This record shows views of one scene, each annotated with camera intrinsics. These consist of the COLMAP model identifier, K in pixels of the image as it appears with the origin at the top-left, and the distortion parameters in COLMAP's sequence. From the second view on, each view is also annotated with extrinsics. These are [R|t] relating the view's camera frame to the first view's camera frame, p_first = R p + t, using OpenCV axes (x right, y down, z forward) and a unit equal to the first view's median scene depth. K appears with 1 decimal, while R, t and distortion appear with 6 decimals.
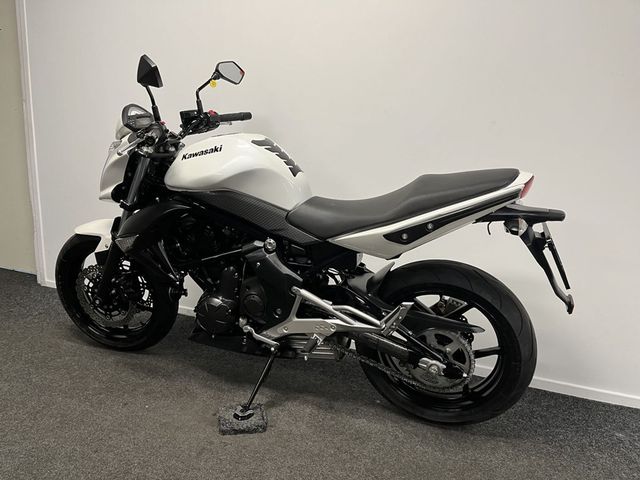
lens RADIAL K [[488.6, 0, 320.0], [0, 488.6, 240.0], [0, 0, 1]] dist [0.072181, -0.090122]
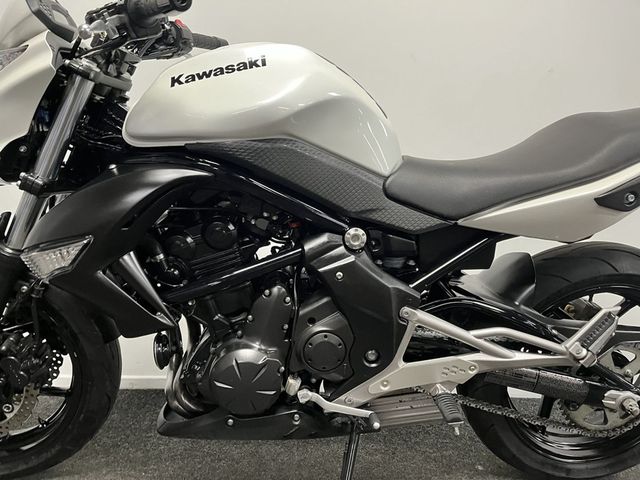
lens RADIAL K [[488.6, 0, 320.0], [0, 488.6, 240.0], [0, 0, 1]] dist [0.072181, -0.090122]
pose [[0.917284, -0.069723, 0.392083, -0.356867], [0.087745, 0.995743, -0.028212, 0.022891], [-0.388447, 0.060281, 0.919497, 0.491351]]
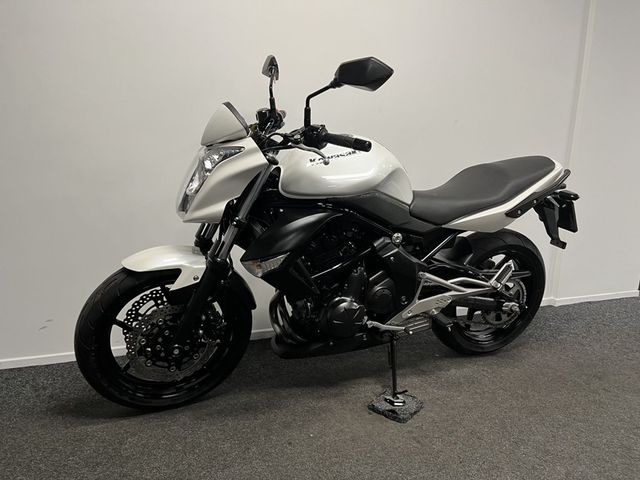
lens RADIAL K [[488.6, 0, 320.0], [0, 488.6, 240.0], [0, 0, 1]] dist [0.072181, -0.090122]
pose [[0.734406, -0.162903, 0.658871, -0.921534], [0.138913, 0.986295, 0.089019, -0.105133], [-0.664343, 0.026150, 0.746971, 0.309208]]
